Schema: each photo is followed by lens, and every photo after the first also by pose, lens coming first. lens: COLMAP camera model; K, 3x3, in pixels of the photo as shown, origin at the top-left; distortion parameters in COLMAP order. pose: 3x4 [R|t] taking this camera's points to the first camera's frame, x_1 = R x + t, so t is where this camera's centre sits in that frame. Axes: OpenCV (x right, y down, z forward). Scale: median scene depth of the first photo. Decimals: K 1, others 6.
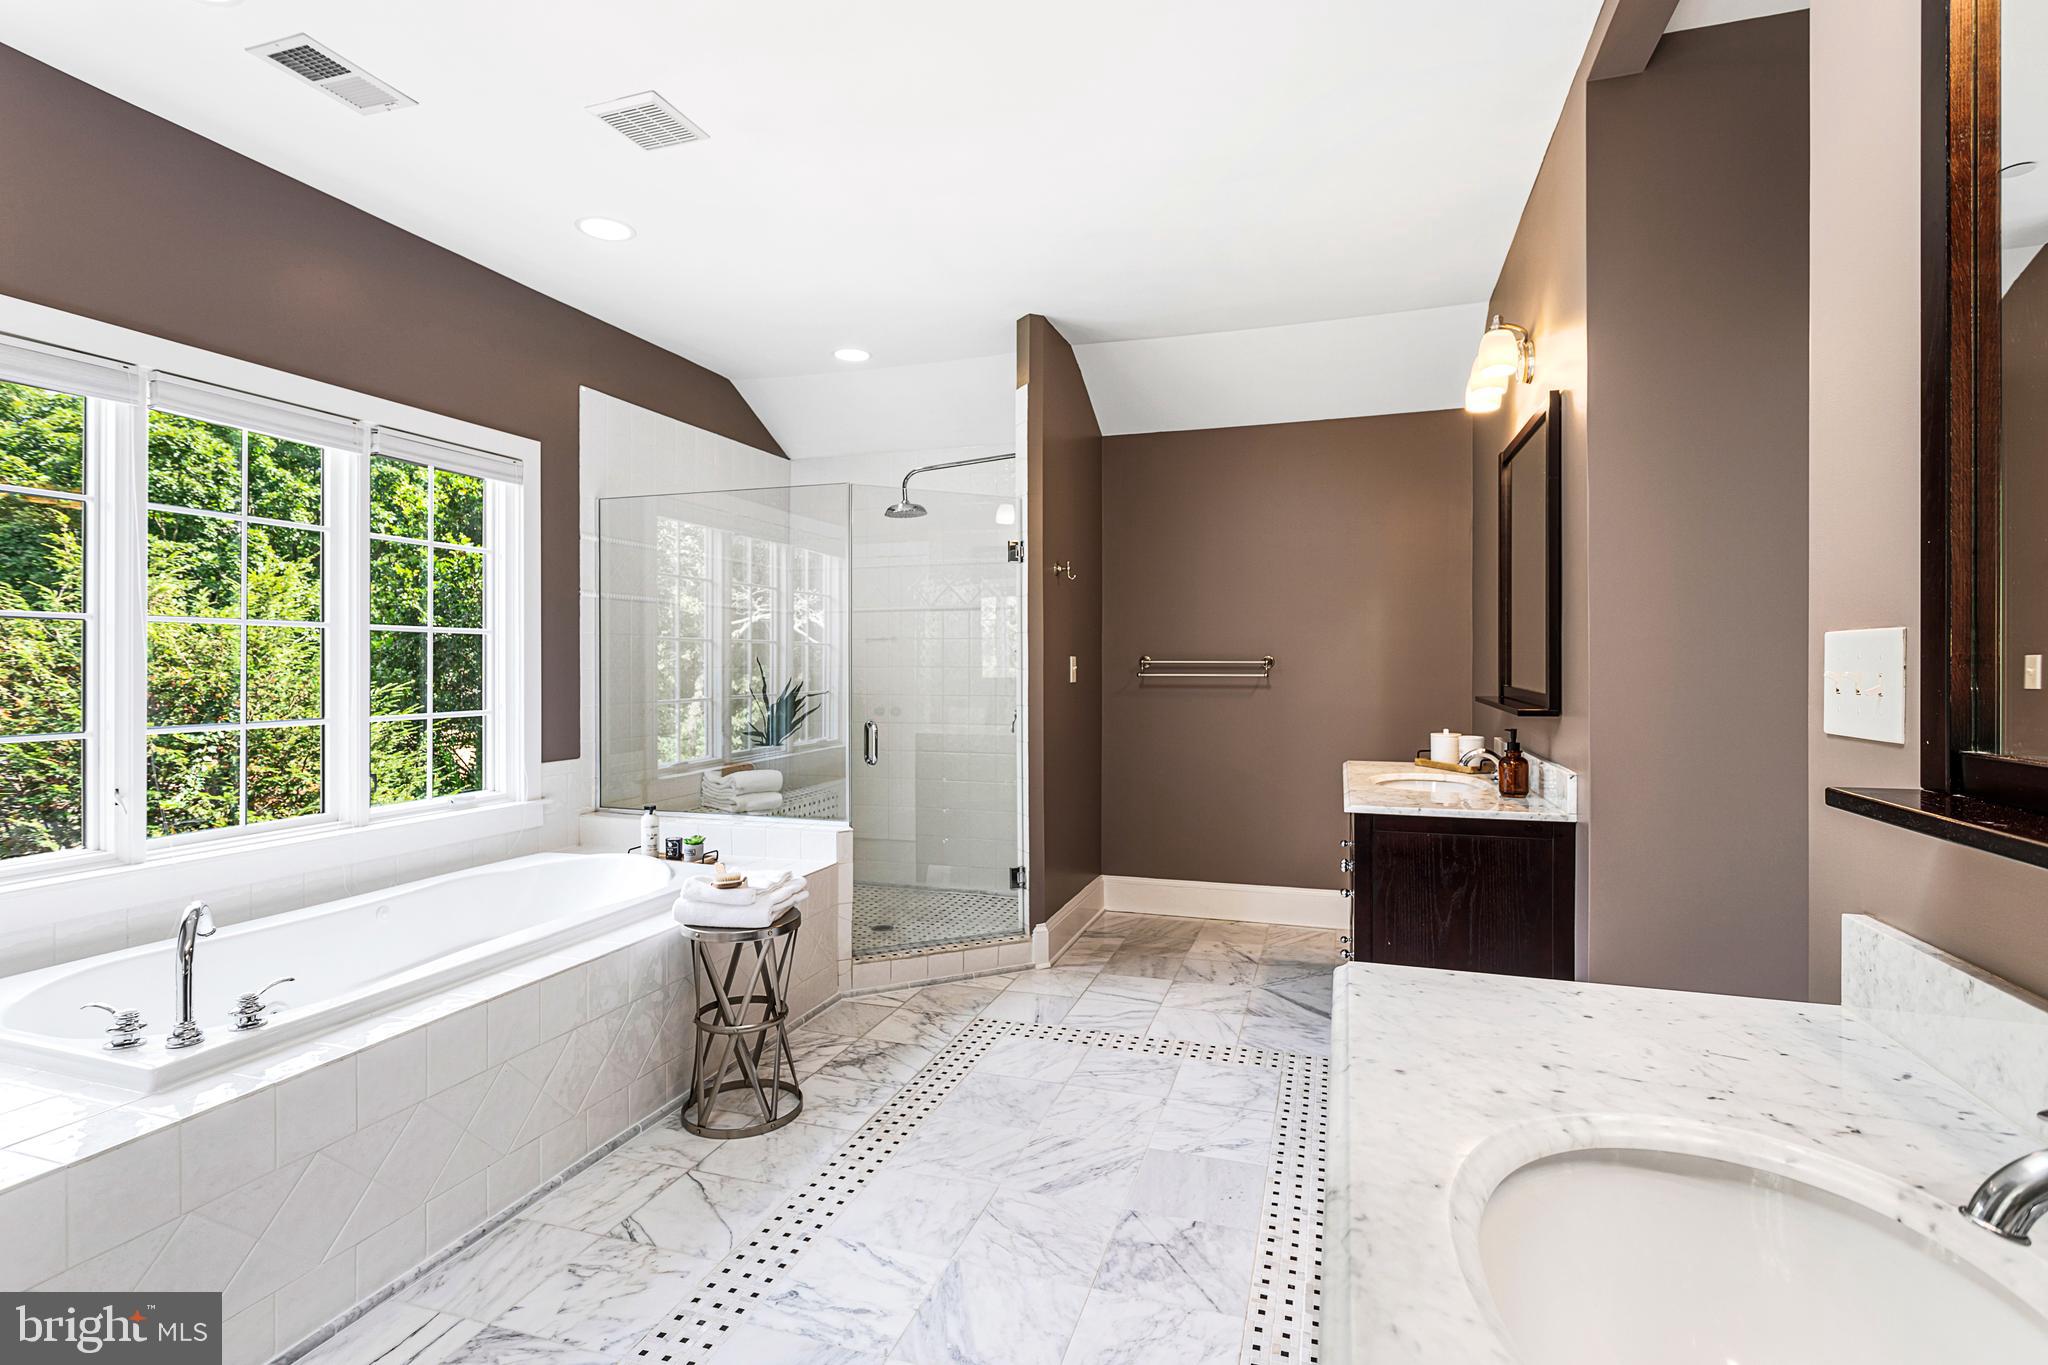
lens RADIAL K [[995.4, 0, 1027.7], [0, 995.4, 666.5], [0, 0, 1]] dist [0.002800, 0.001051]
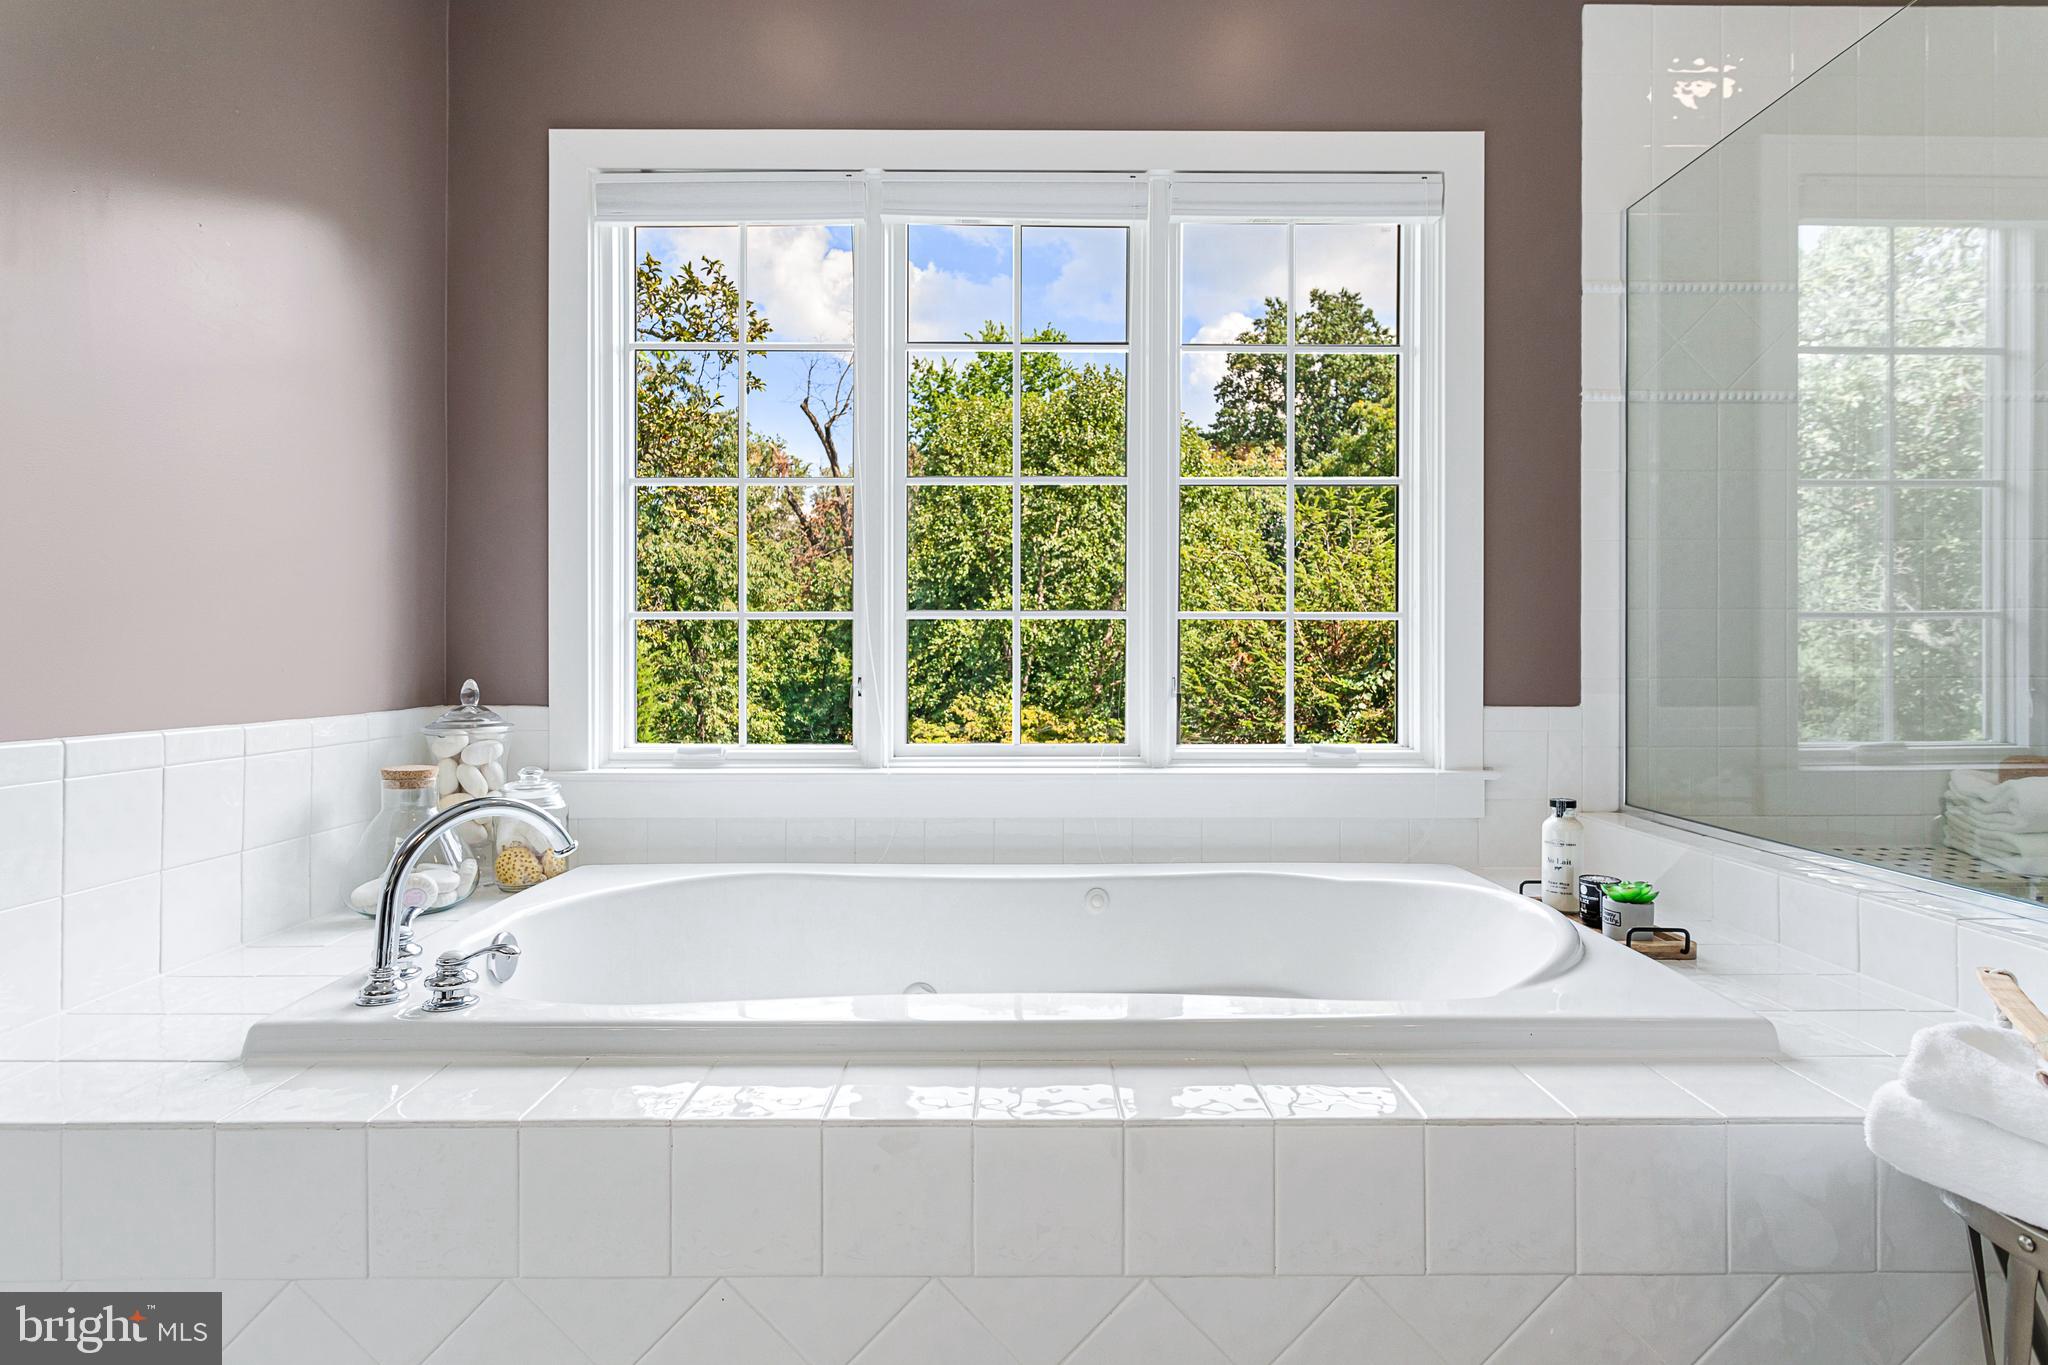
lens RADIAL K [[995.4, 0, 1027.7], [0, 995.4, 666.5], [0, 0, 1]] dist [0.002800, 0.001051]
pose [[0.314393, 0.006516, -0.949271, -0.034307], [-0.002326, 0.999979, 0.006094, 0.068030], [0.949290, 0.000292, 0.314401, 0.549657]]
